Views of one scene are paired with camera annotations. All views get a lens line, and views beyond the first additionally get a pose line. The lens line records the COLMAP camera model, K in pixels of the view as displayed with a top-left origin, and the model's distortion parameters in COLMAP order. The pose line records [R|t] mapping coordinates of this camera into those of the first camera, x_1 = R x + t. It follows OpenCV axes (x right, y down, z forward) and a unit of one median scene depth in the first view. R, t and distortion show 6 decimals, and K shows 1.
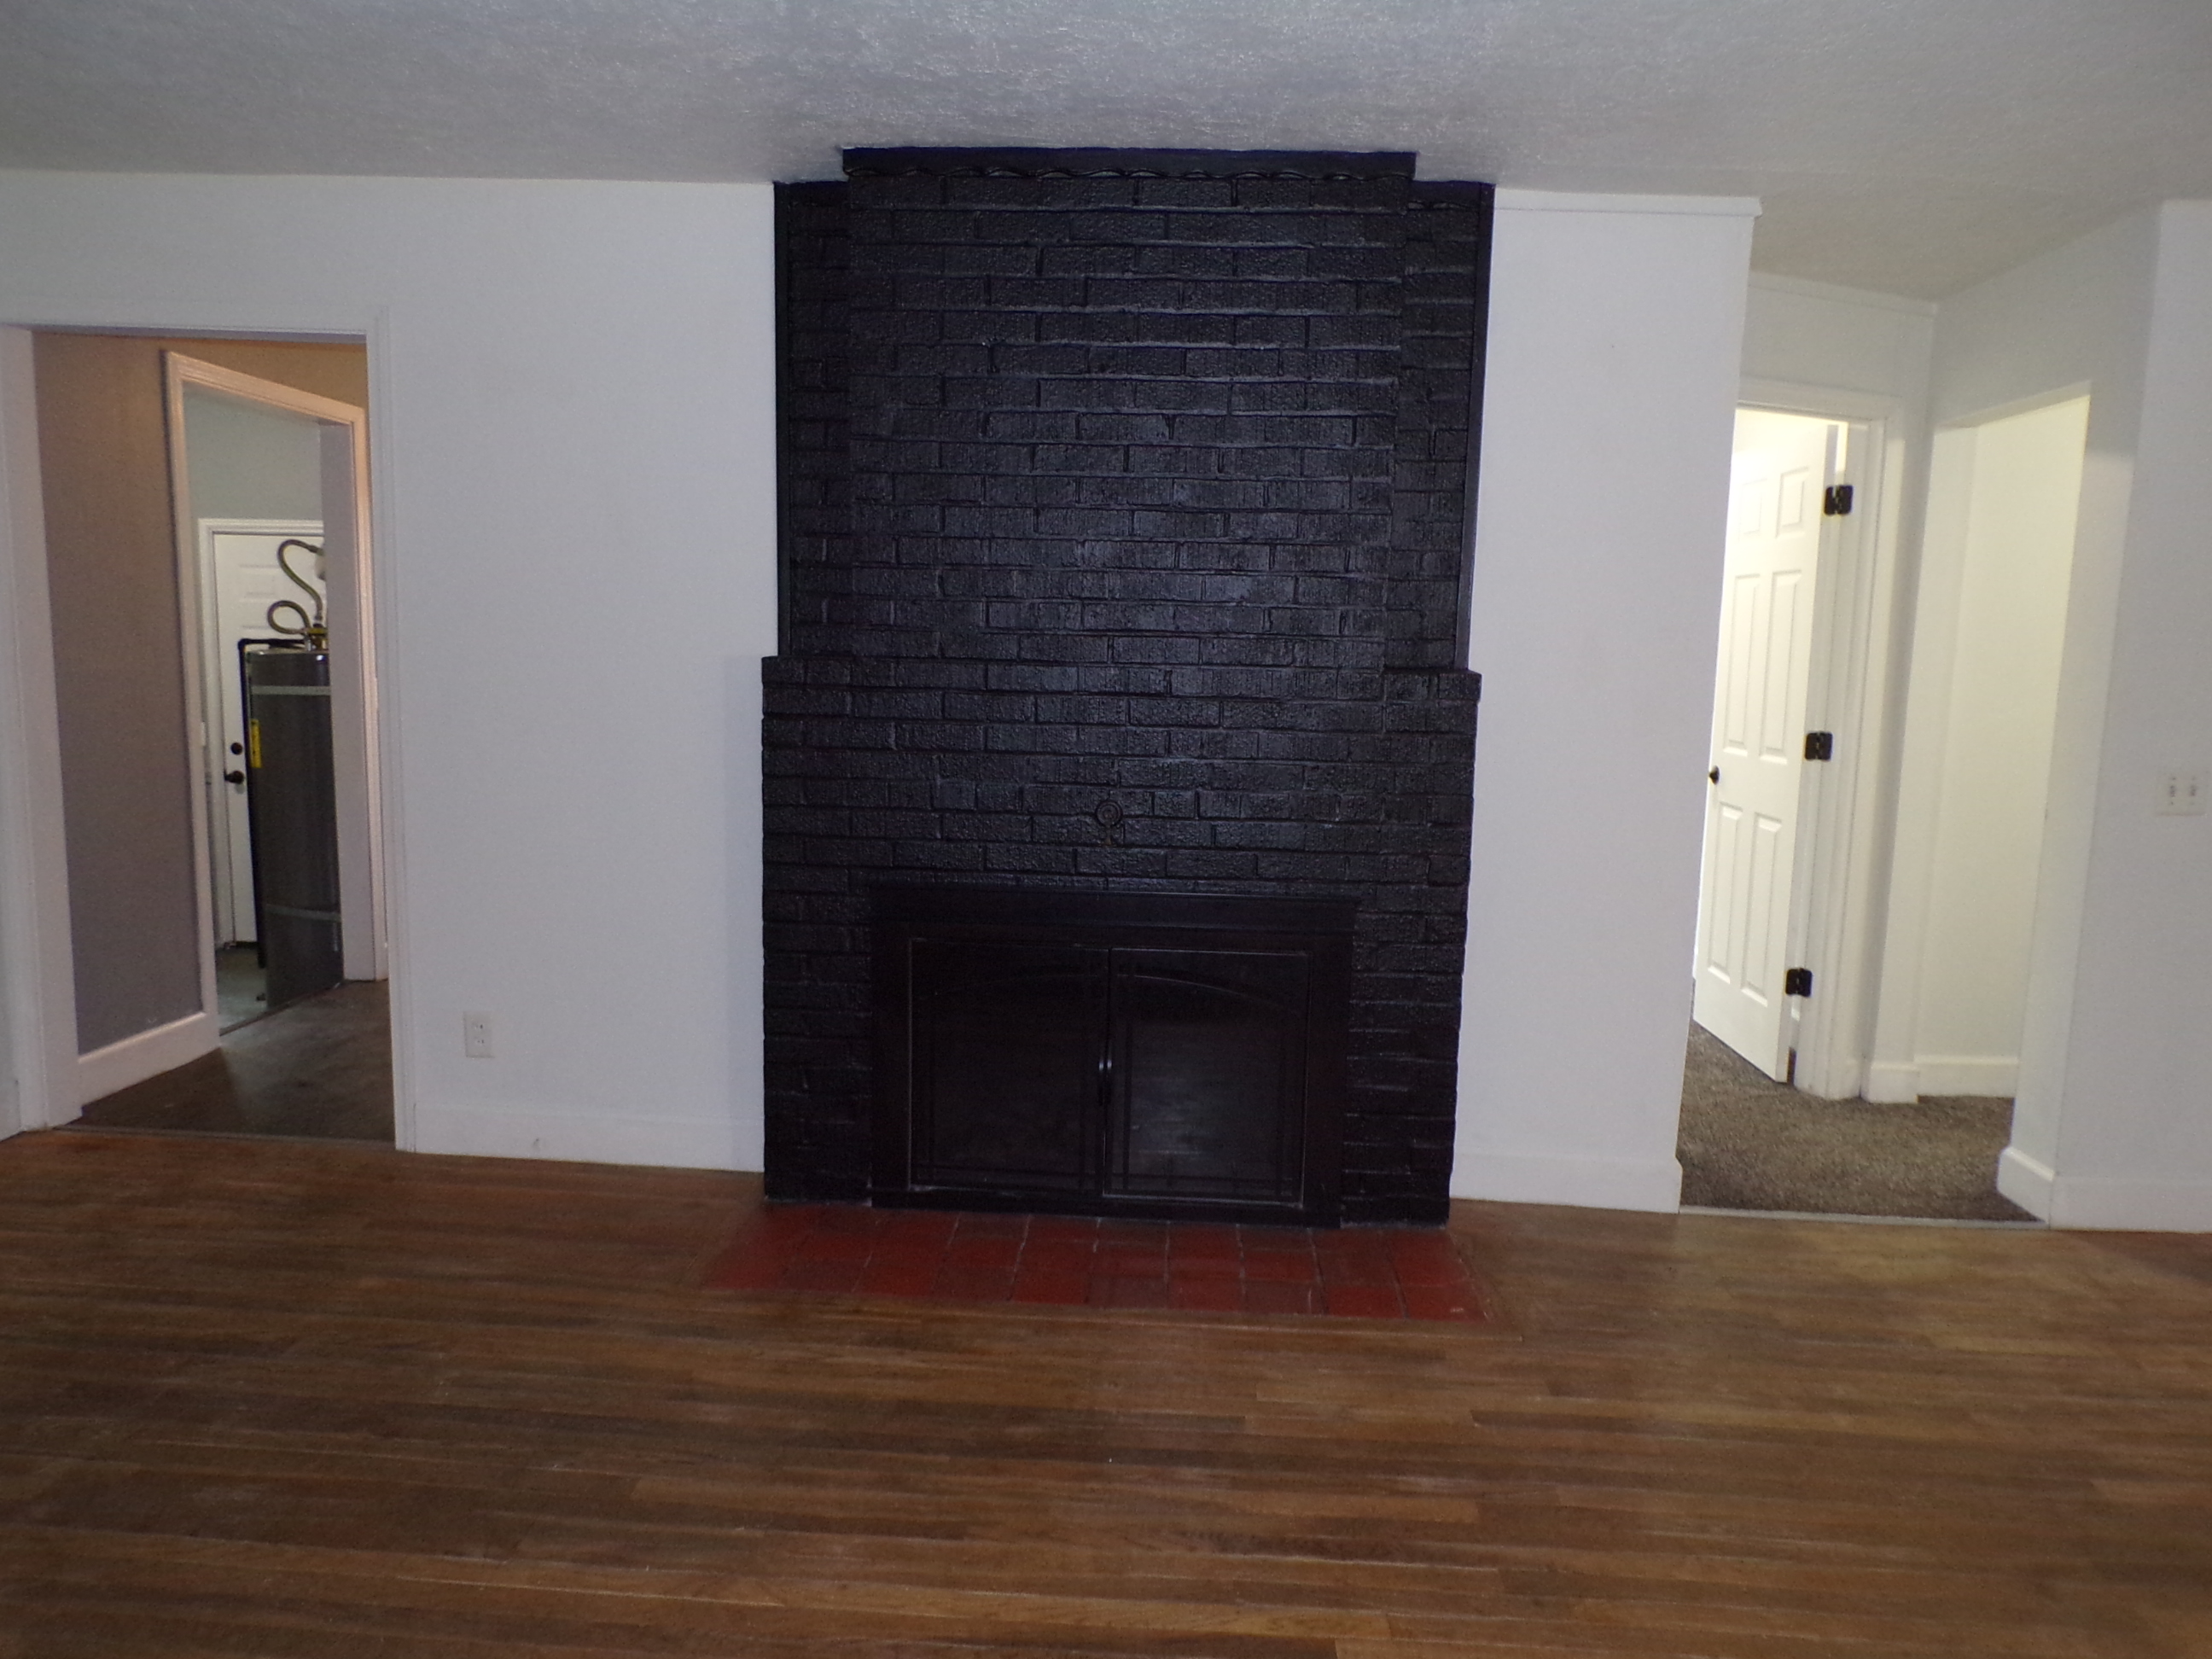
lens RADIAL K [[1460.1, 0, 1106.0], [0, 1460.1, 829.5], [0, 0, 1]] dist [-0.034813, 0.020351]
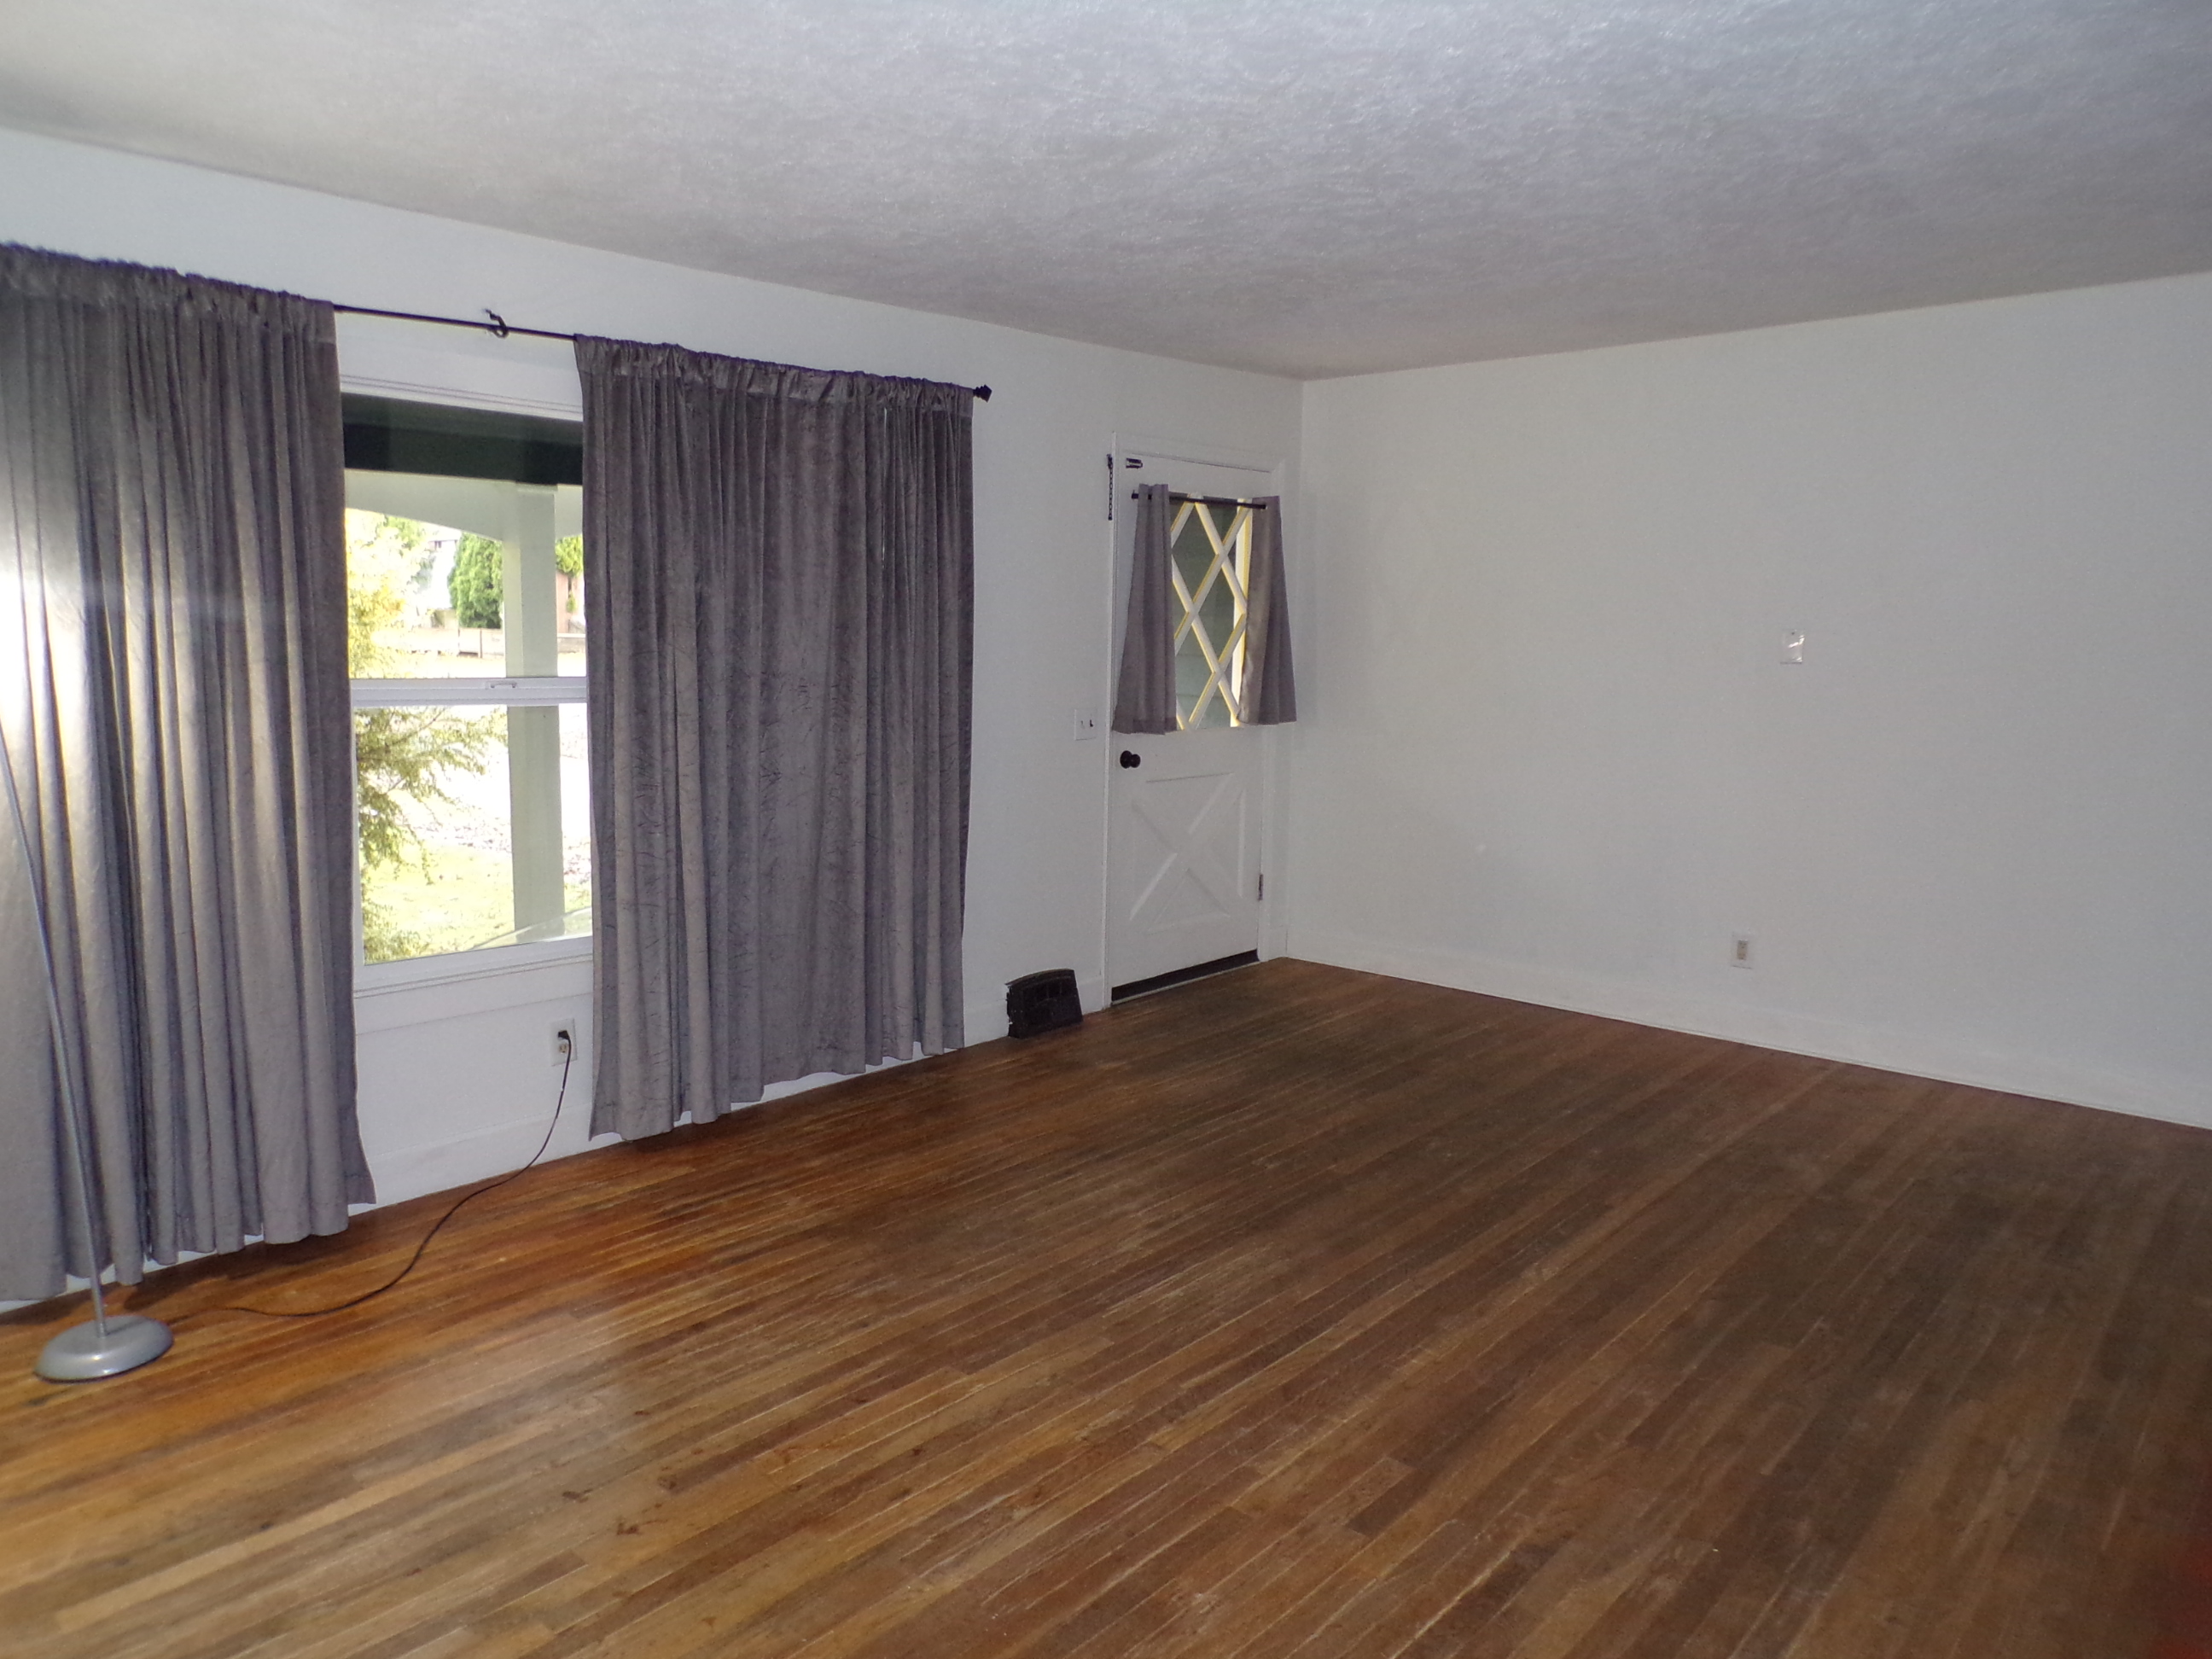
lens RADIAL K [[1476.6, 0, 1101.5], [0, 1476.6, 819.6], [0, 0, 1]] dist [-0.032757, 0.006477]
pose [[-0.633615, 0.073345, -0.770164, 0.712125], [-0.126556, 0.972260, 0.196709, -0.116181], [0.763227, 0.222107, -0.606756, 0.885951]]
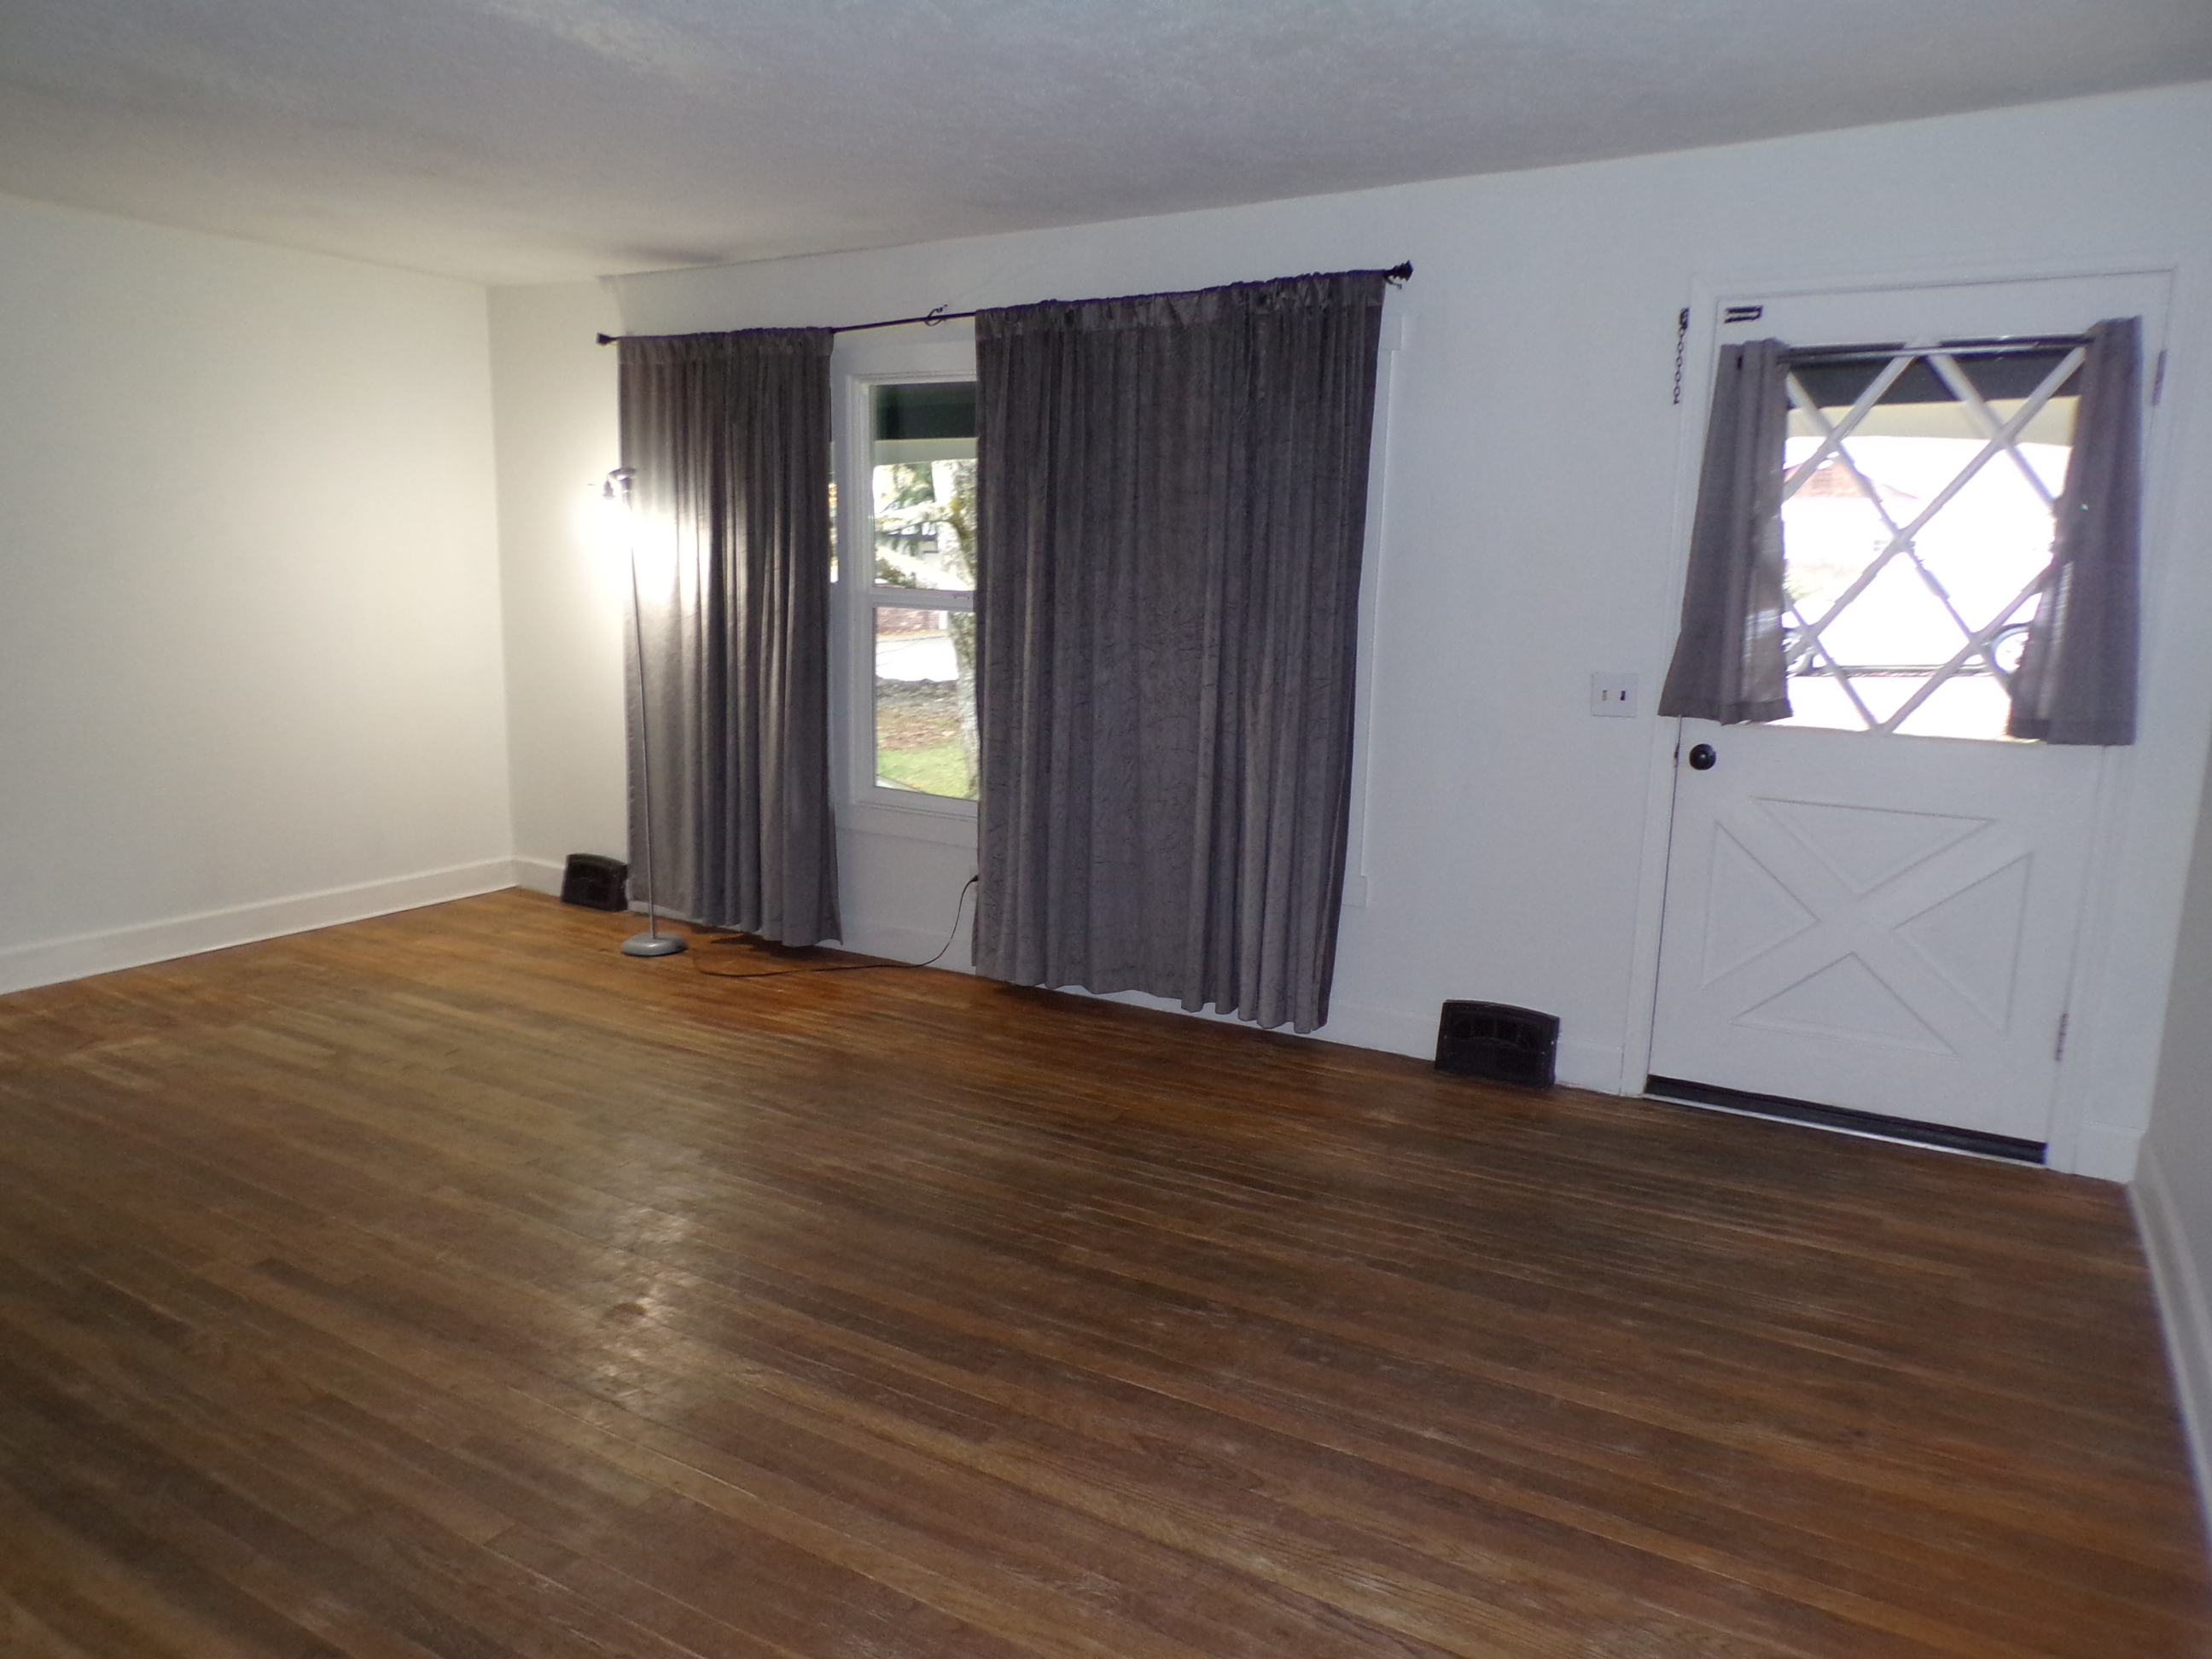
lens RADIAL K [[1476.6, 0, 1101.5], [0, 1476.6, 819.6], [0, 0, 1]] dist [-0.032757, 0.006477]
pose [[-0.886248, -0.119970, 0.447406, -0.729434], [0.021722, 0.954052, 0.298853, -0.160857], [-0.462701, 0.274577, -0.842921, 1.064546]]
